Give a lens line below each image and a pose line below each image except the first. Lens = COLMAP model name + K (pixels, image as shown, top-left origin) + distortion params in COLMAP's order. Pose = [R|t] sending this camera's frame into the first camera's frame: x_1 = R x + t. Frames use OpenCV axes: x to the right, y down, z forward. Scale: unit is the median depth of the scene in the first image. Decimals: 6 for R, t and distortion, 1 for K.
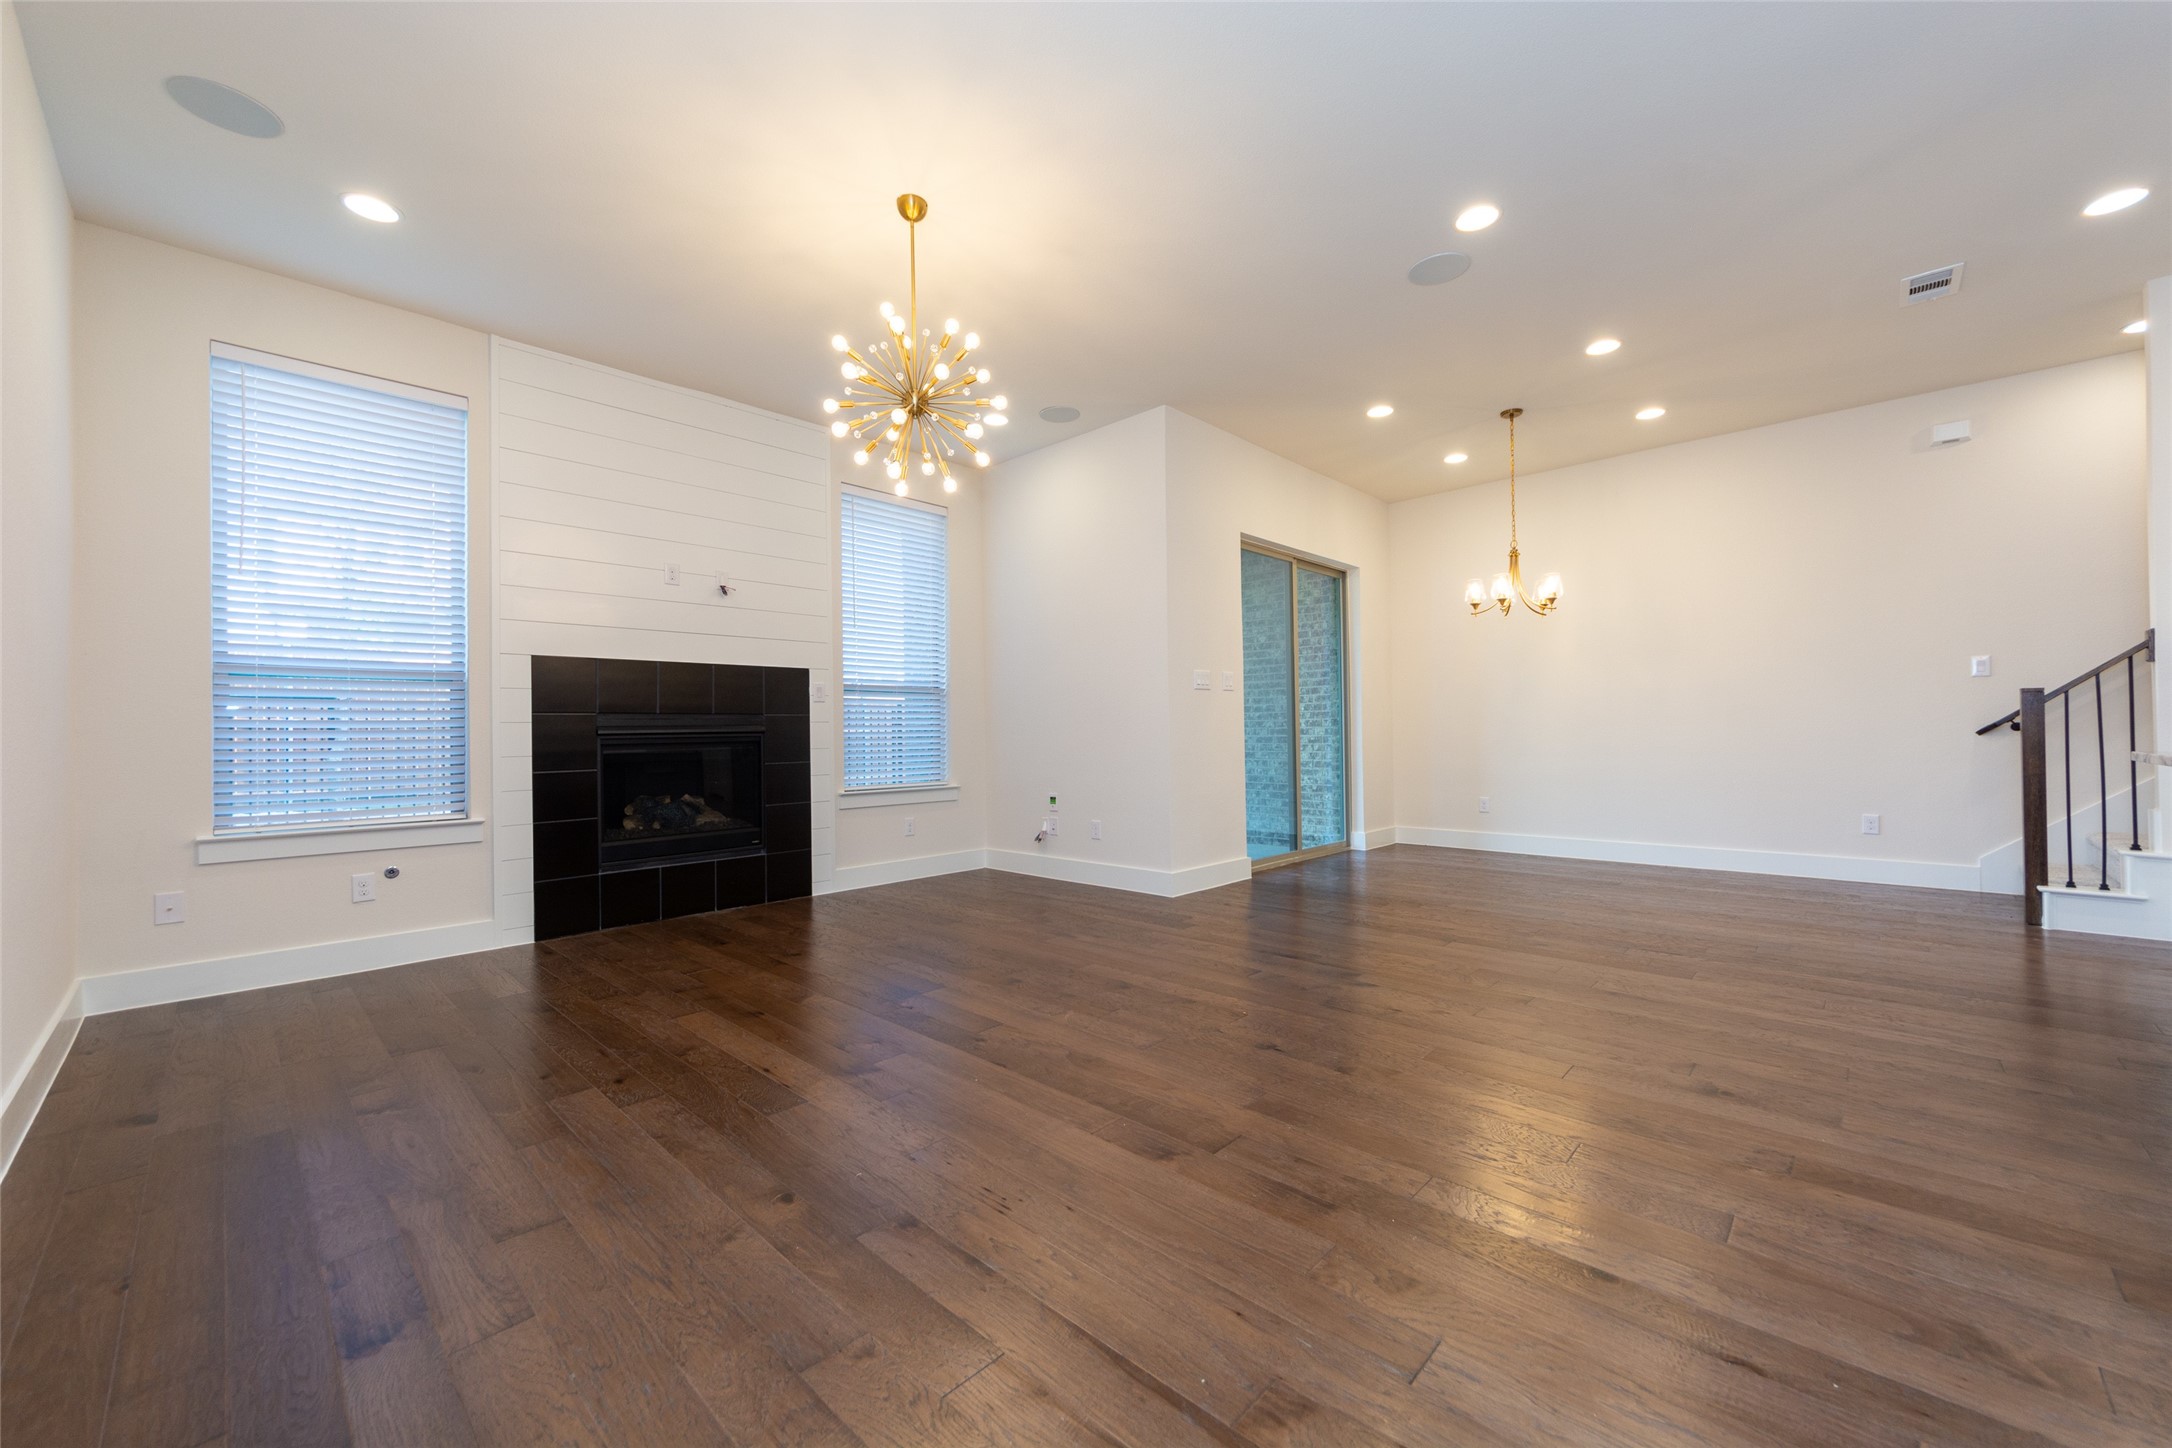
lens RADIAL K [[832.7, 0, 1087.0], [0, 832.7, 728.2], [0, 0, 1]] dist [-0.000038, -0.000119]
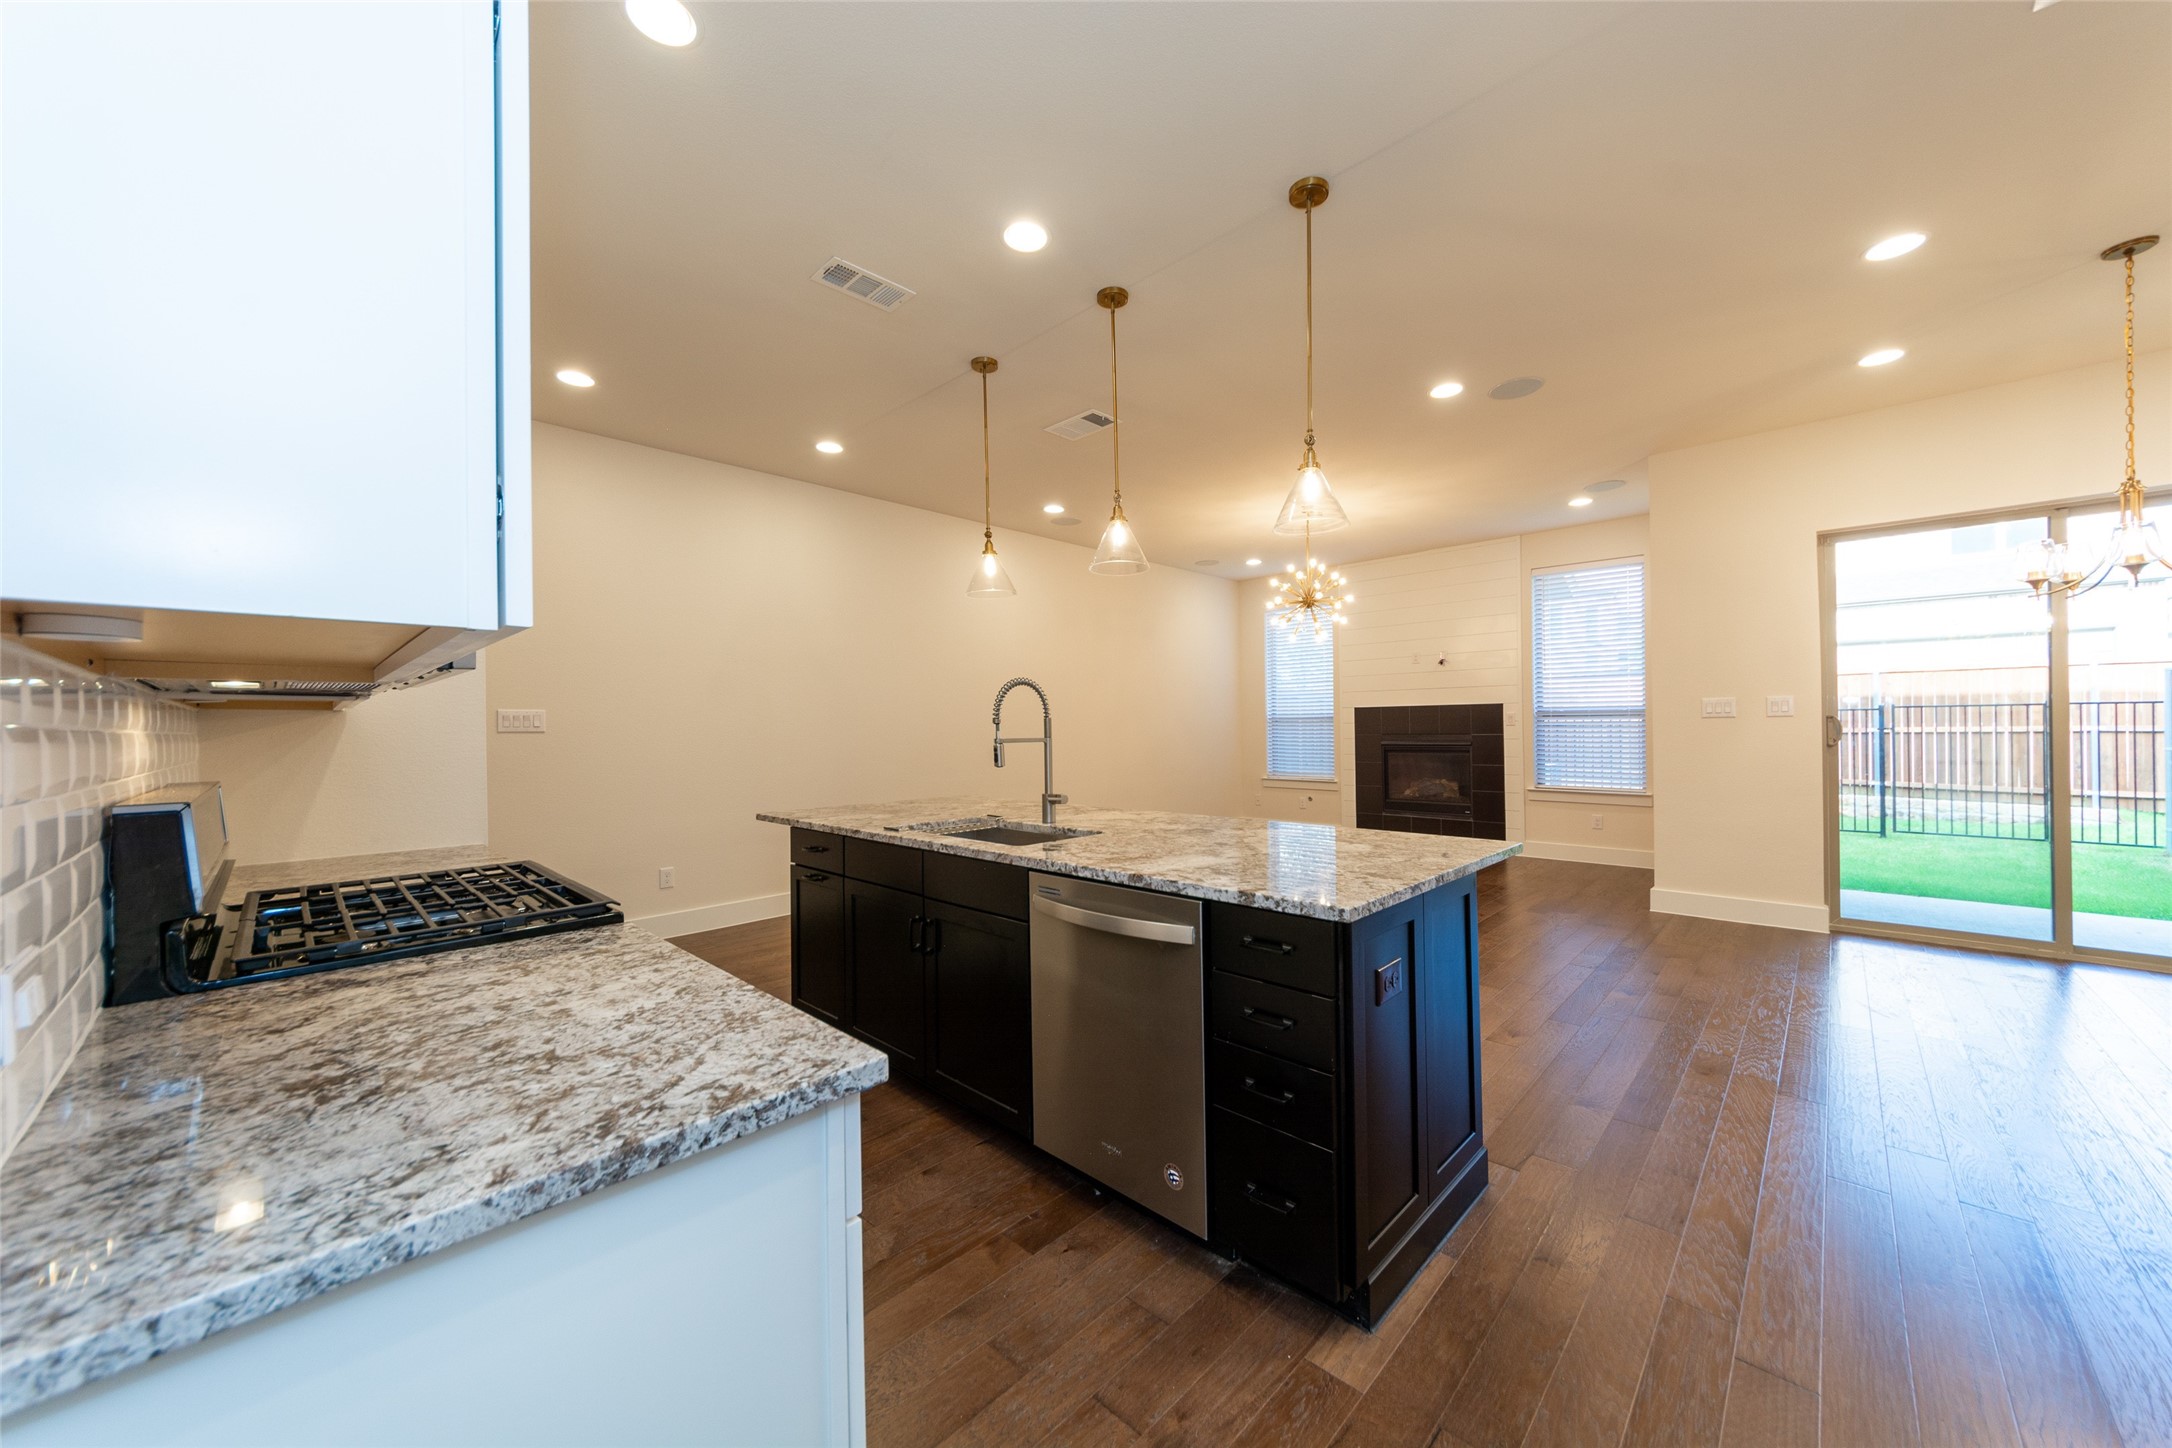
lens RADIAL K [[749.4, 0, 1088.1], [0, 749.4, 727.6], [0, 0, 1]] dist [-0.000038, -0.004457]
pose [[-0.022104, 0.008214, -0.999722, 1.615370], [0.013596, 0.999876, 0.007914, -0.076101], [0.999663, -0.013417, -0.022213, 0.437405]]
